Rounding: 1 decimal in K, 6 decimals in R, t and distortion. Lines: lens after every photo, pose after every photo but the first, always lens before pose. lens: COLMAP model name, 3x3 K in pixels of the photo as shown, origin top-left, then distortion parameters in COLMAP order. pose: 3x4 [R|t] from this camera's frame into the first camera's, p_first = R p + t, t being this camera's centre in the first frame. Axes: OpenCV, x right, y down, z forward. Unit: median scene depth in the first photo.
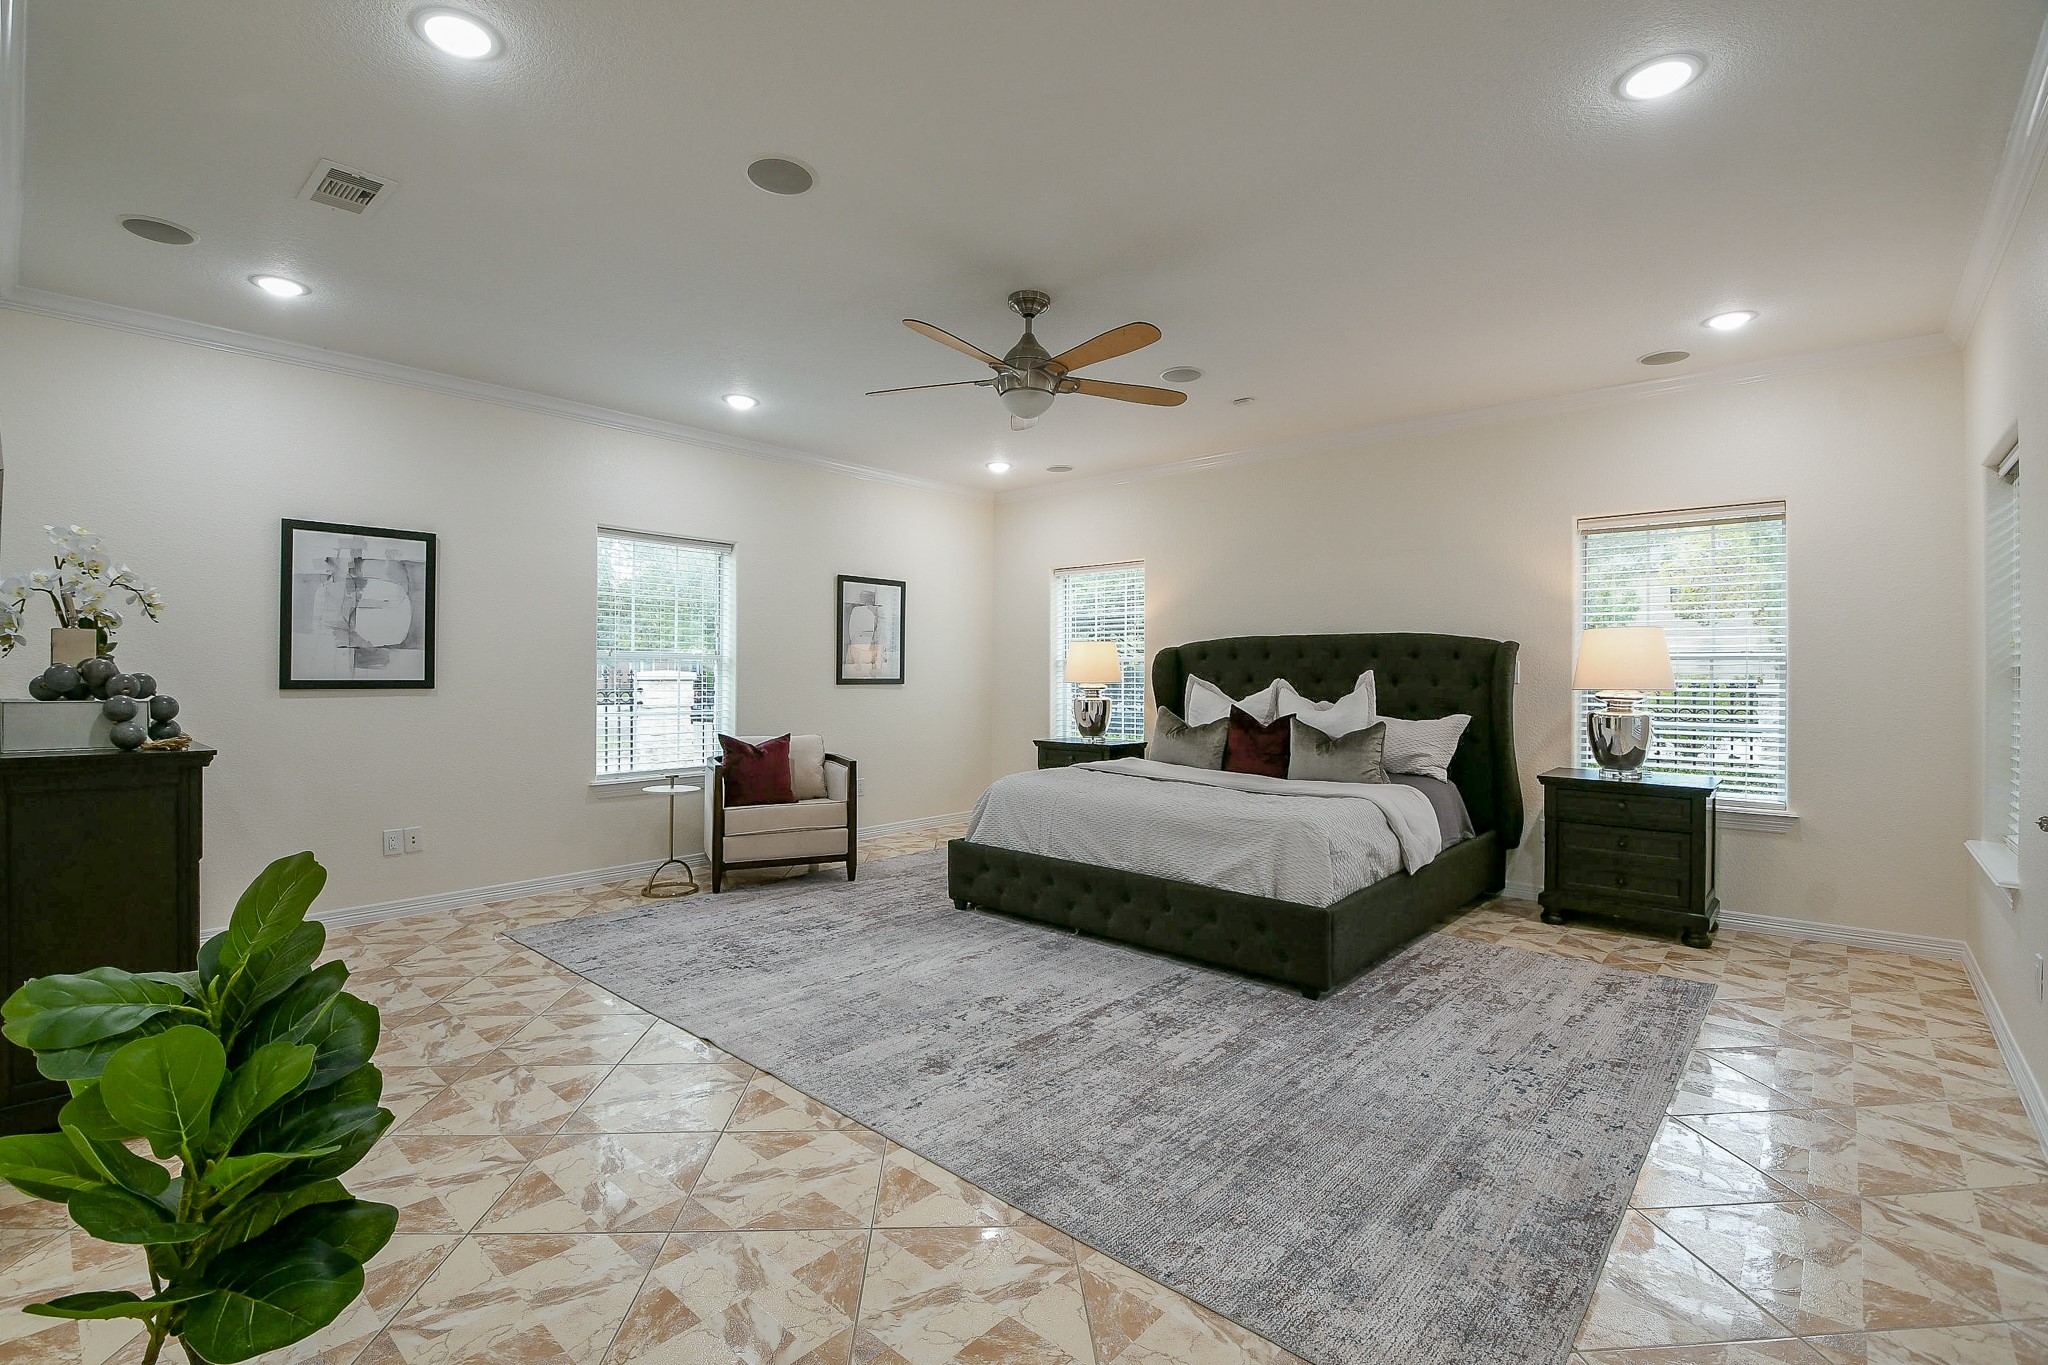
lens RADIAL K [[911.3, 0, 1024.3], [0, 911.3, 682.2], [0, 0, 1]] dist [-0.010092, -0.006230]
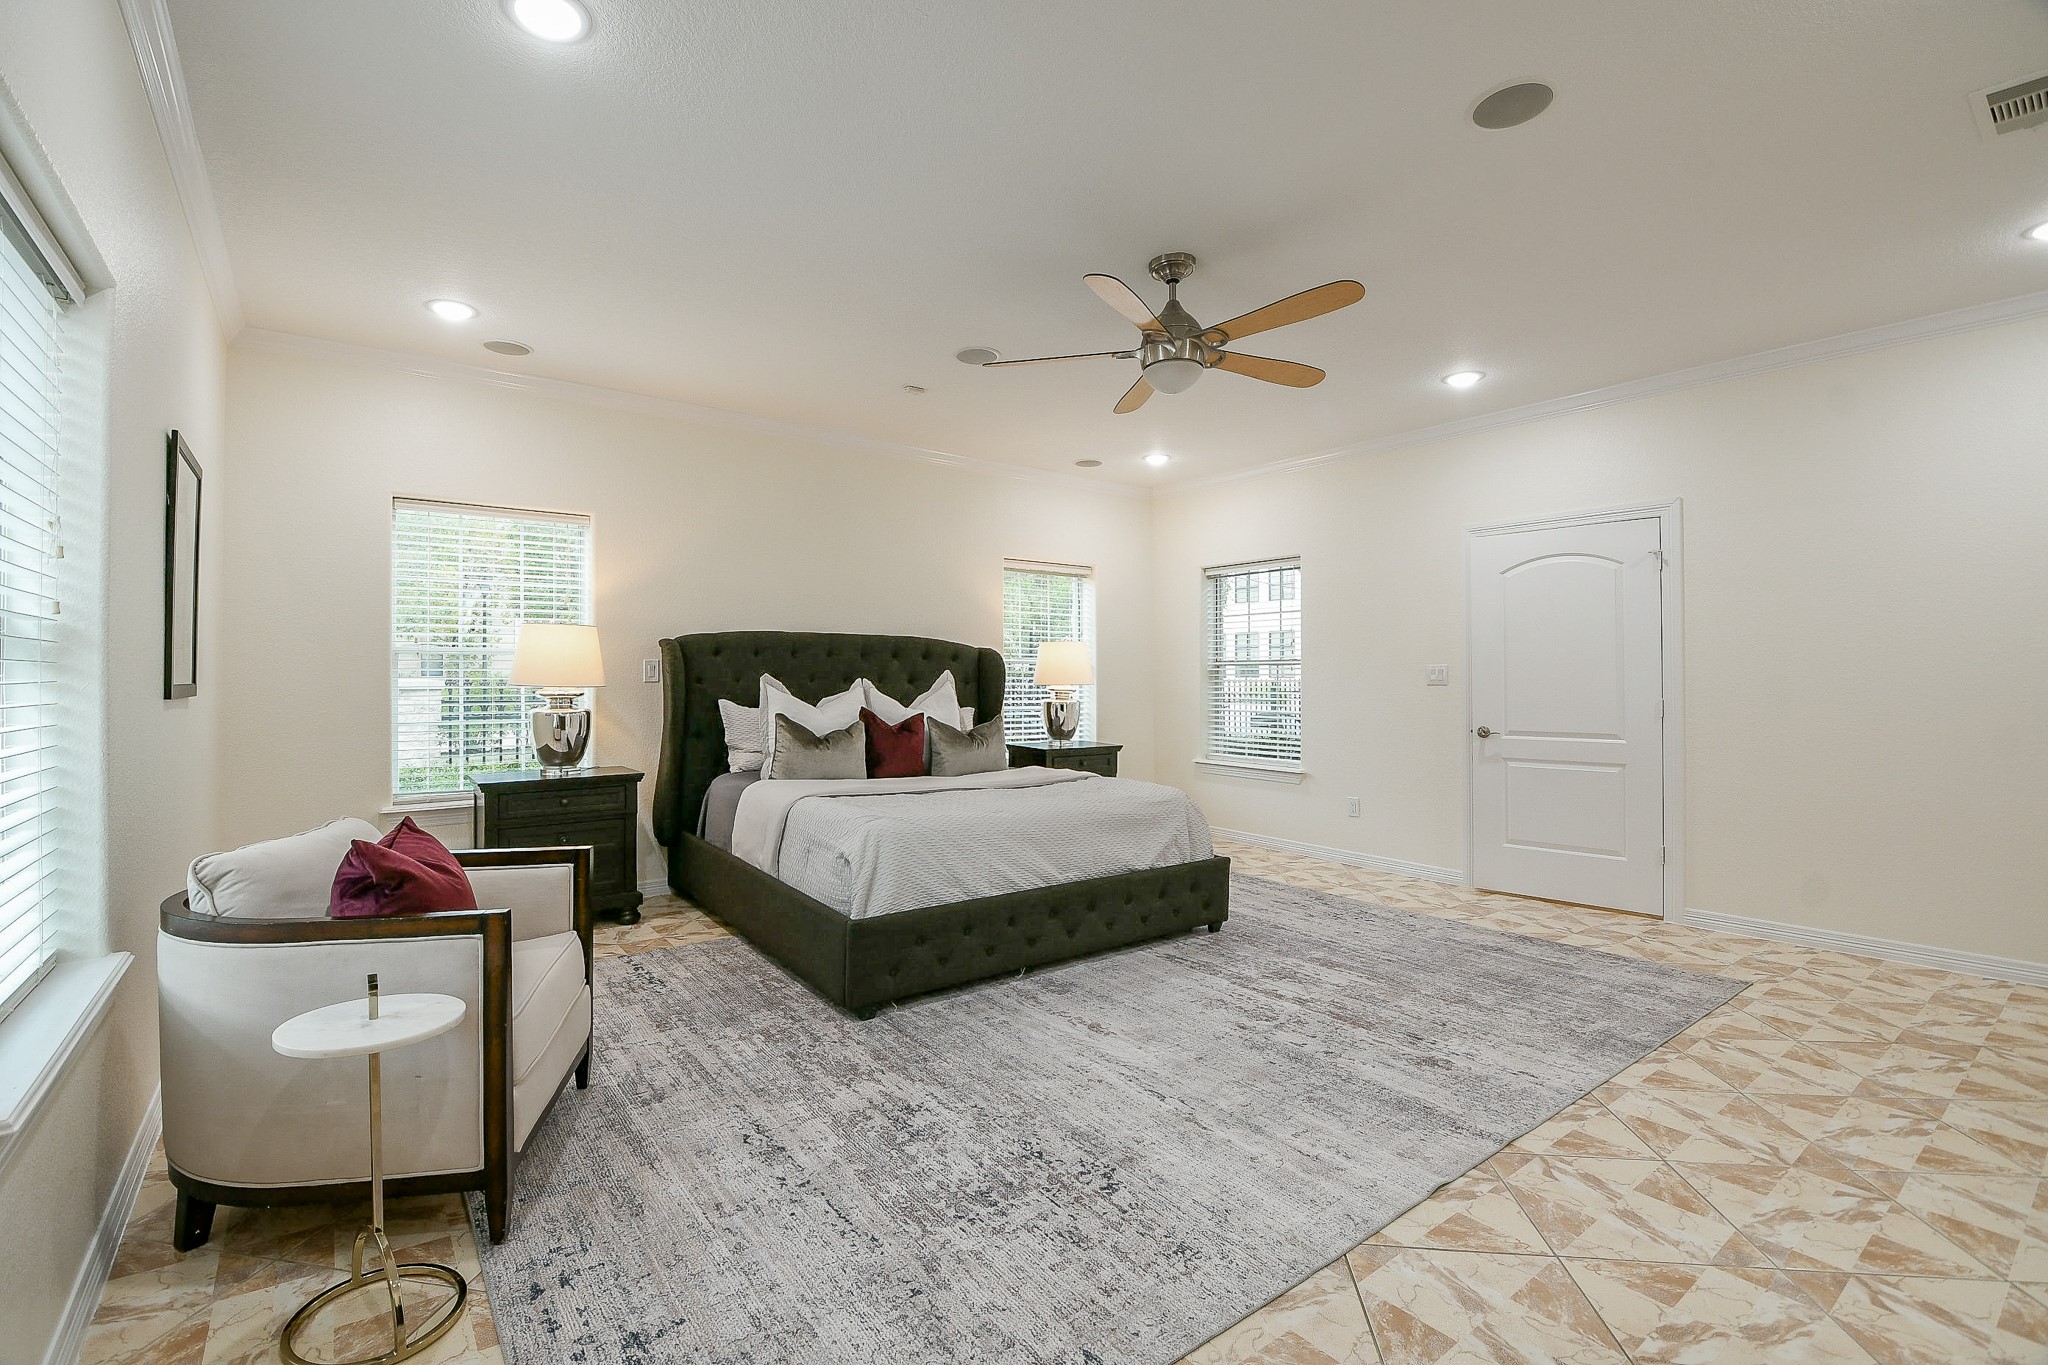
lens RADIAL K [[911.3, 0, 974.7], [0, 911.3, 681.6], [0, 0, 1]] dist [-0.010092, -0.006230]
pose [[0.215399, -0.015312, 0.976406, -0.956665], [0.005529, 0.999880, 0.014461, -0.020082], [-0.976510, 0.002283, 0.215458, 1.021603]]
